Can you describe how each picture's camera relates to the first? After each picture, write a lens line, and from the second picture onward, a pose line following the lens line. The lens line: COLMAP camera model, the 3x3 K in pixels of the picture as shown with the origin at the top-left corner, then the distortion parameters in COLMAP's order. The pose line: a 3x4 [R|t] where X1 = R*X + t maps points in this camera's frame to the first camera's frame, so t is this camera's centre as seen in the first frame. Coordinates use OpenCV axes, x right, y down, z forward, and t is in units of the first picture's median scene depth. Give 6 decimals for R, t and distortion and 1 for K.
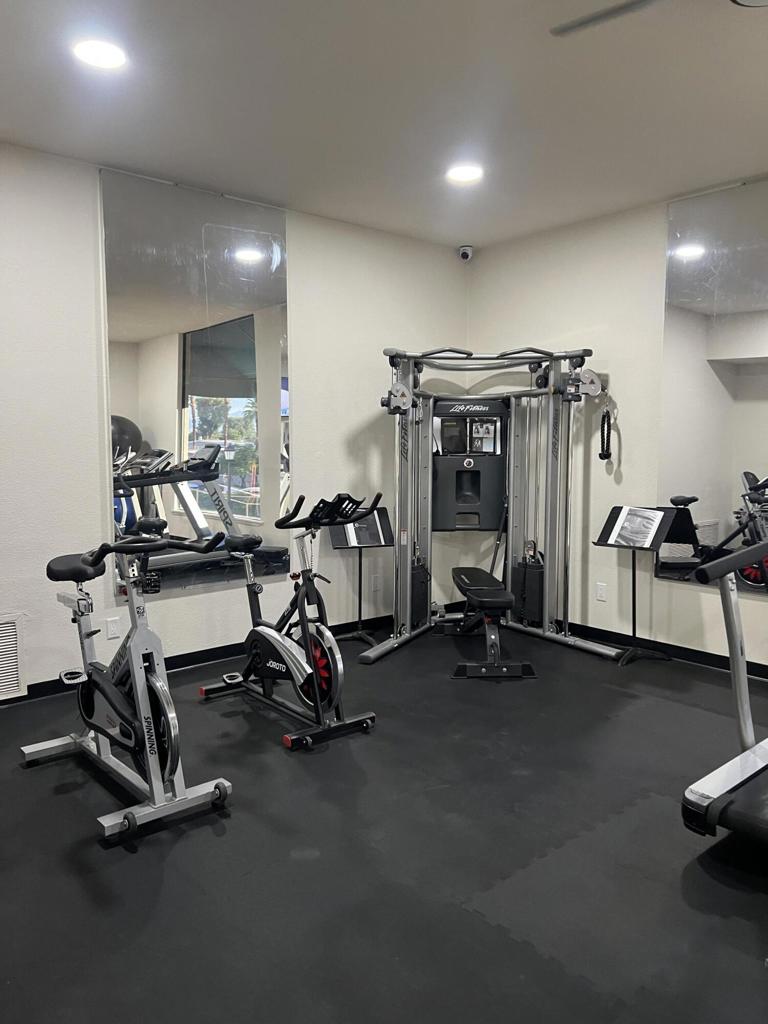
lens RADIAL K [[782.3, 0, 384.0], [0, 782.3, 508.8], [0, 0, 1]] dist [0.029070, -0.015803]
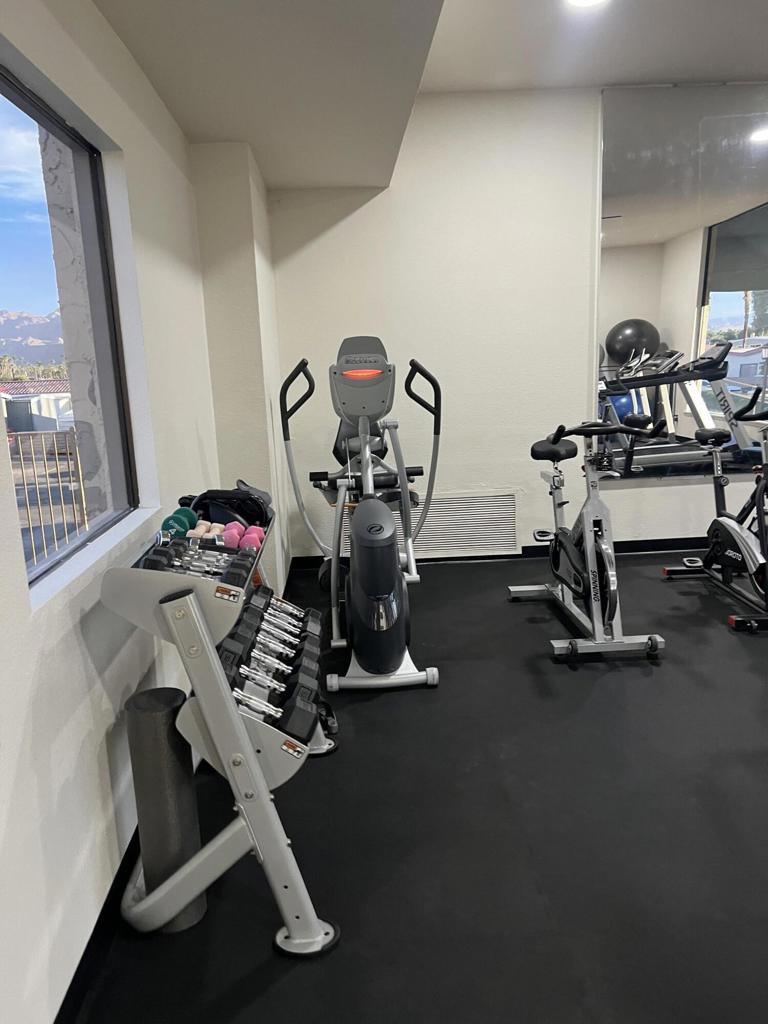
lens RADIAL K [[782.3, 0, 383.7], [0, 782.3, 512.7], [0, 0, 1]] dist [0.029070, -0.015803]
pose [[0.794028, 0.090189, -0.601153, 0.129561], [-0.014479, 0.991458, 0.129621, 0.016468], [0.607708, -0.094219, 0.788552, -0.120366]]
